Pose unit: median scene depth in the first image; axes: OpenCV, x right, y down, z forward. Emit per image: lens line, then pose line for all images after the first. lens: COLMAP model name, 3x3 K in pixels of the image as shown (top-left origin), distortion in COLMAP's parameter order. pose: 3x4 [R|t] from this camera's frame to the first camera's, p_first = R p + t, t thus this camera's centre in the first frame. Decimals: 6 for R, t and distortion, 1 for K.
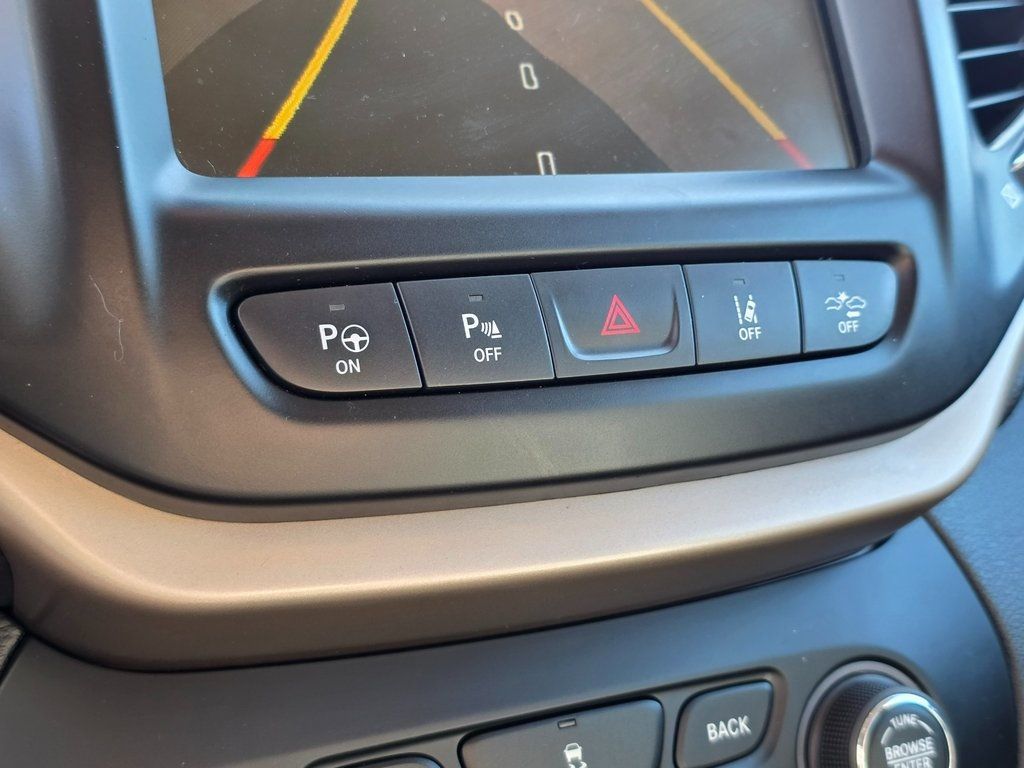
lens RADIAL K [[1454.2, 0, 541.1], [0, 1454.2, 413.9], [0, 0, 1]] dist [0.050468, 0.000000]
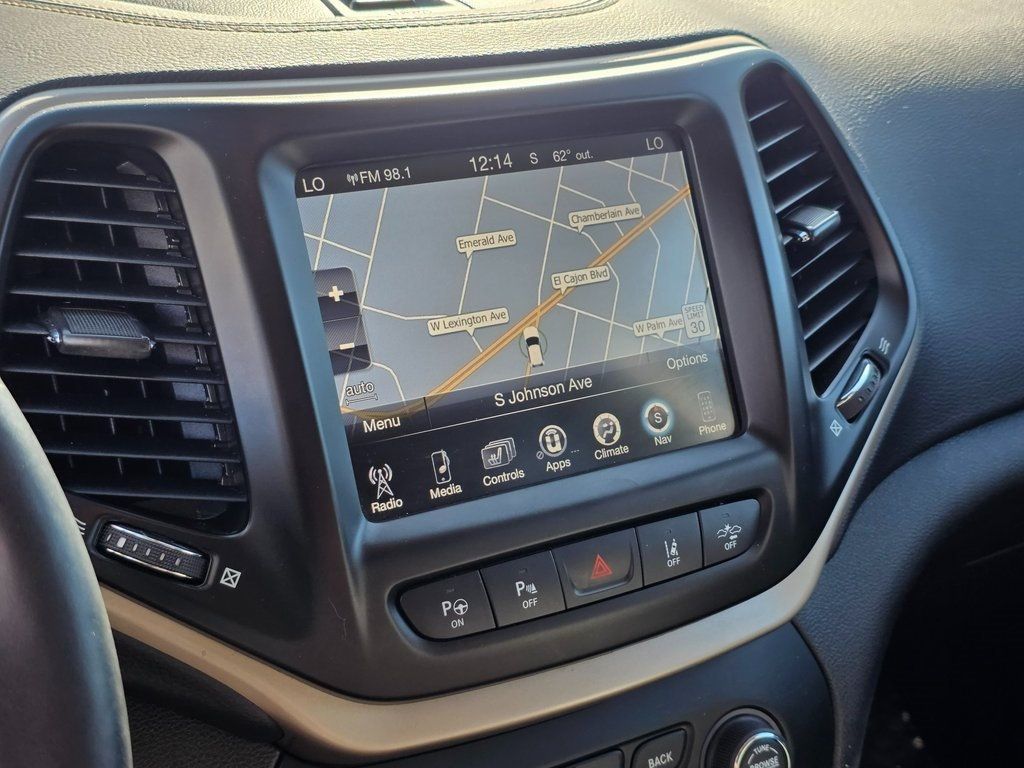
lens RADIAL K [[1454.2, 0, 521.0], [0, 1454.2, 381.7], [0, 0, 1]] dist [0.050468, 0.000000]
pose [[0.999454, -0.016246, 0.028774, -0.086463], [0.011221, 0.985910, 0.166897, -0.559040], [-0.031080, -0.166483, 0.985554, -0.682038]]
